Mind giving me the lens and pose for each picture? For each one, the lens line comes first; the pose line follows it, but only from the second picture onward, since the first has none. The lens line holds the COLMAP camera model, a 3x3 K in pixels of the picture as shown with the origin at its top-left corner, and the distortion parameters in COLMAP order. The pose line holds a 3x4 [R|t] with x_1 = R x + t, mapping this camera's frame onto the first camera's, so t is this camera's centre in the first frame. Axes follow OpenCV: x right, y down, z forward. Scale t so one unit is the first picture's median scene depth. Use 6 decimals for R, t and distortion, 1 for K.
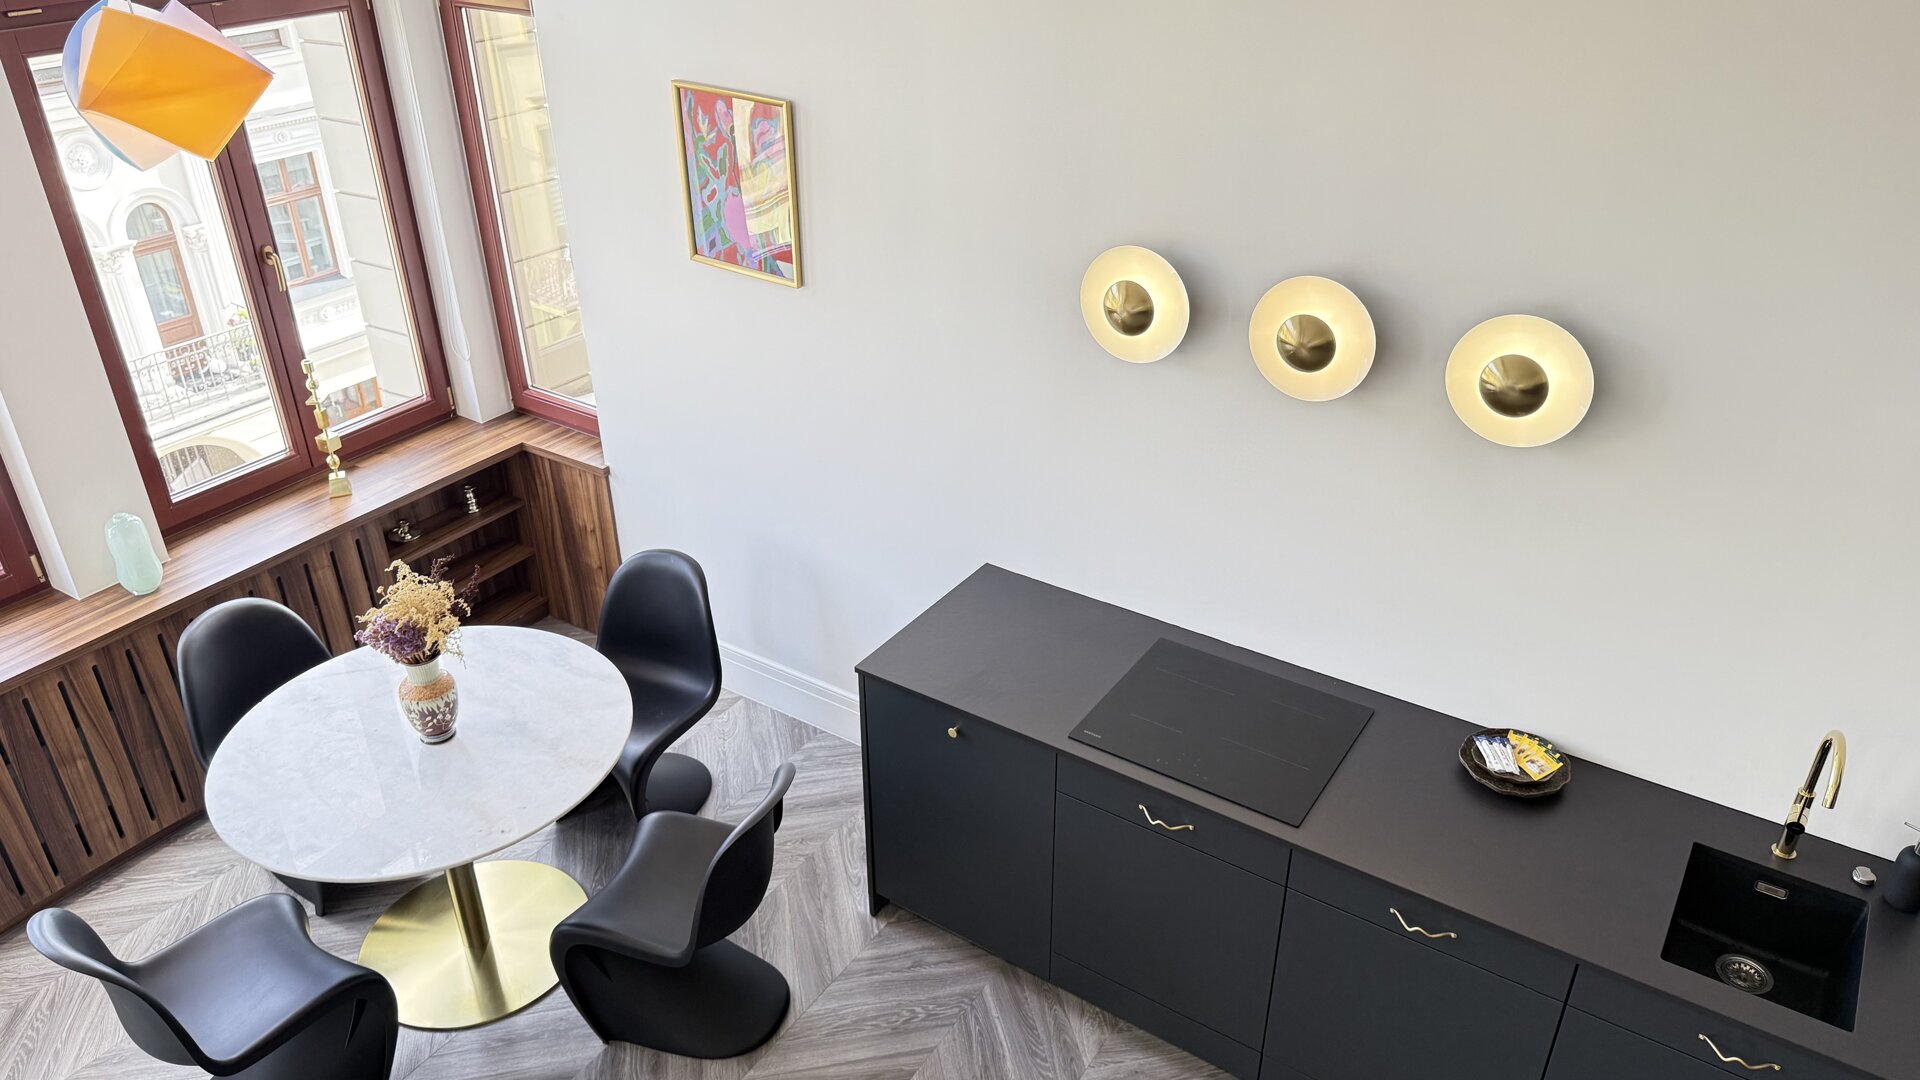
lens RADIAL K [[1343.2, 0, 968.6], [0, 1343.2, 534.0], [0, 0, 1]] dist [0.065382, -0.098434]
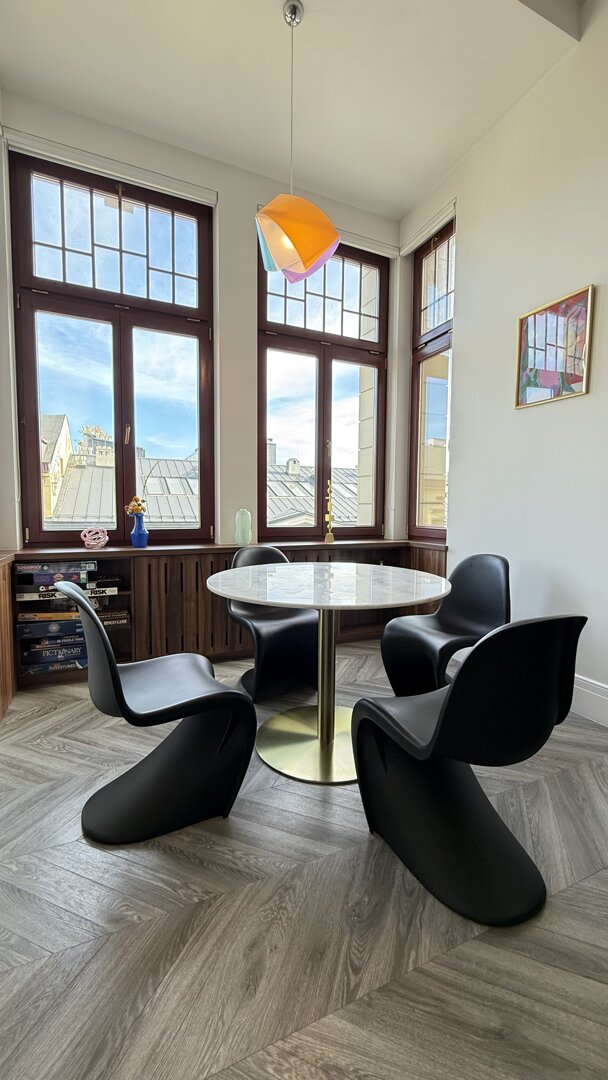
lens RADIAL K [[431.7, 0, 307.0], [0, 431.7, 537.1], [0, 0, 1]] dist [0.001187, 0.000064]
pose [[0.842038, 0.044793, -0.537555, -0.123447], [-0.274664, 0.893288, -0.355804, 0.277877], [0.464254, 0.447248, 0.764485, 0.506048]]
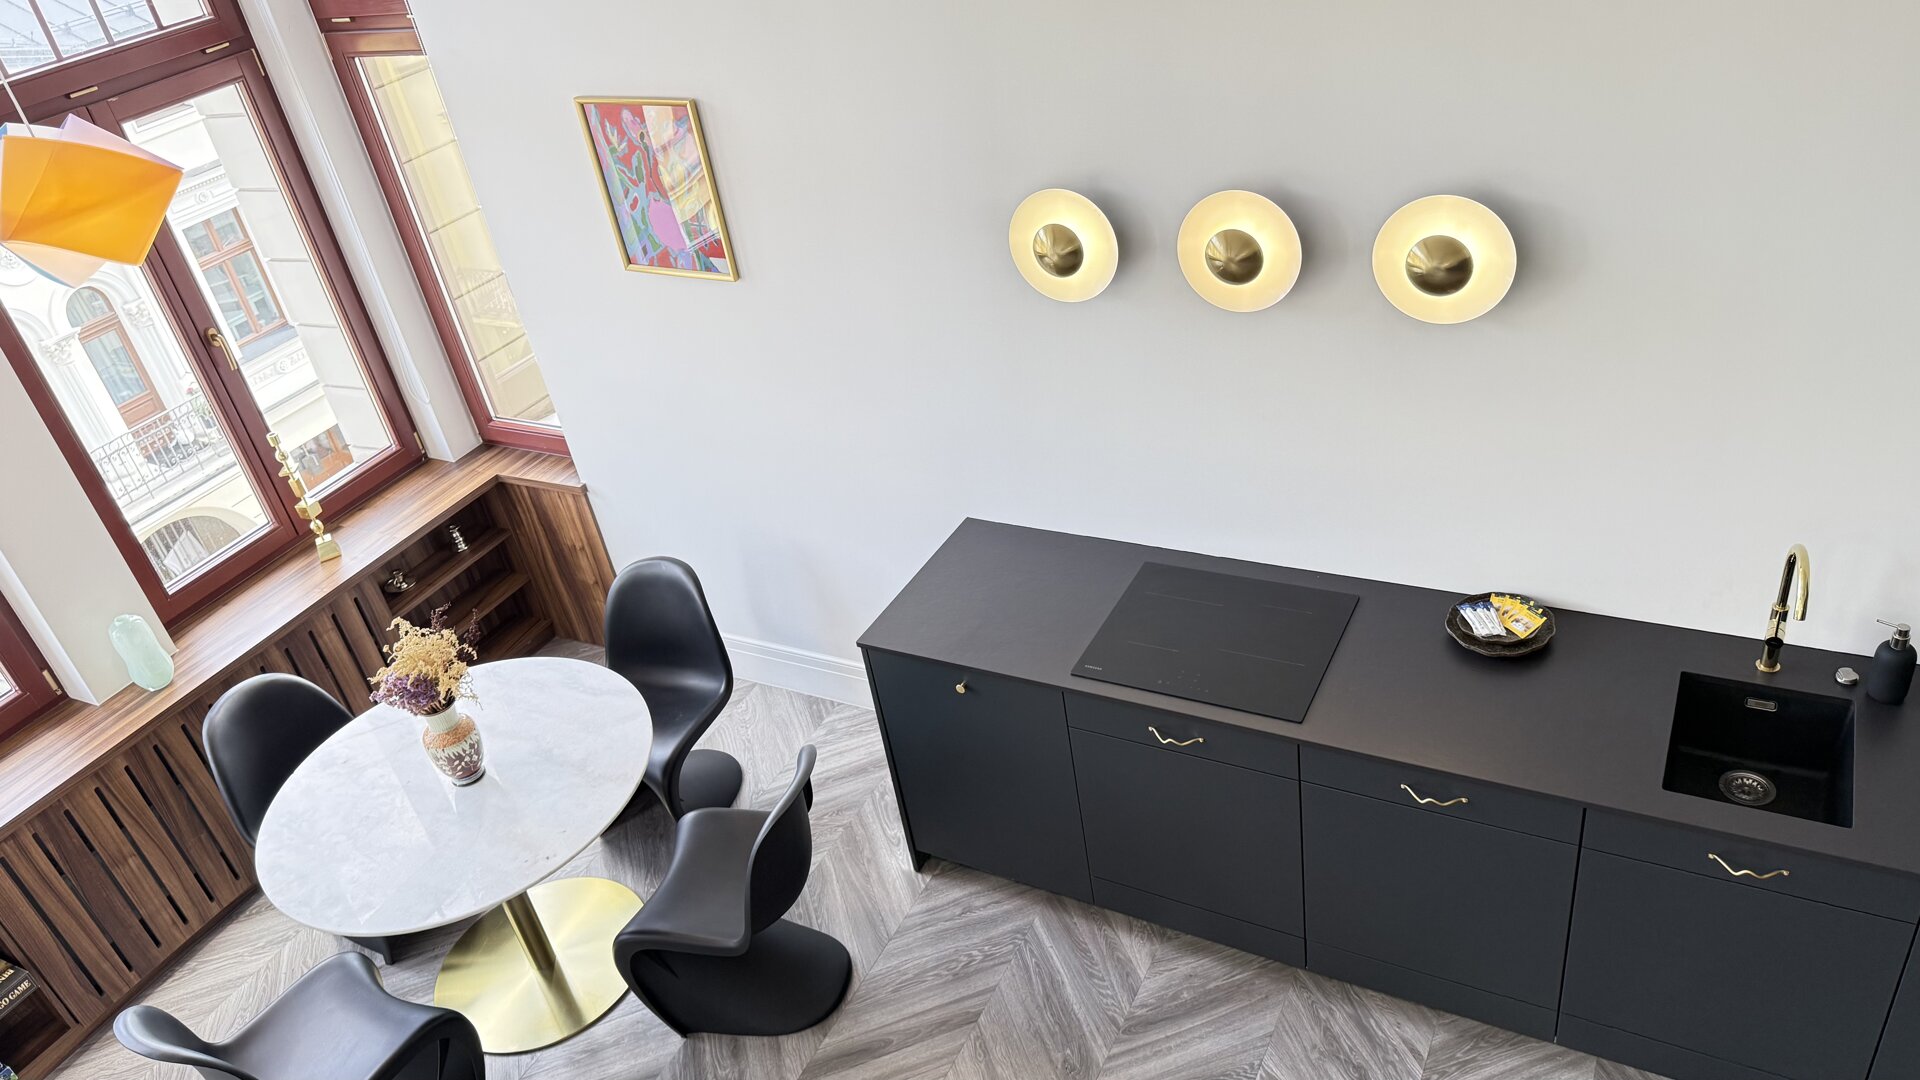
lens RADIAL K [[1343.2, 0, 968.6], [0, 1343.2, 534.0], [0, 0, 1]] dist [0.065382, -0.098434]
pose [[0.984971, -0.172711, -0.001641, 0.014560], [0.172579, 0.983751, 0.049509, -0.016485], [-0.006936, -0.049048, 0.998772, -0.019838]]
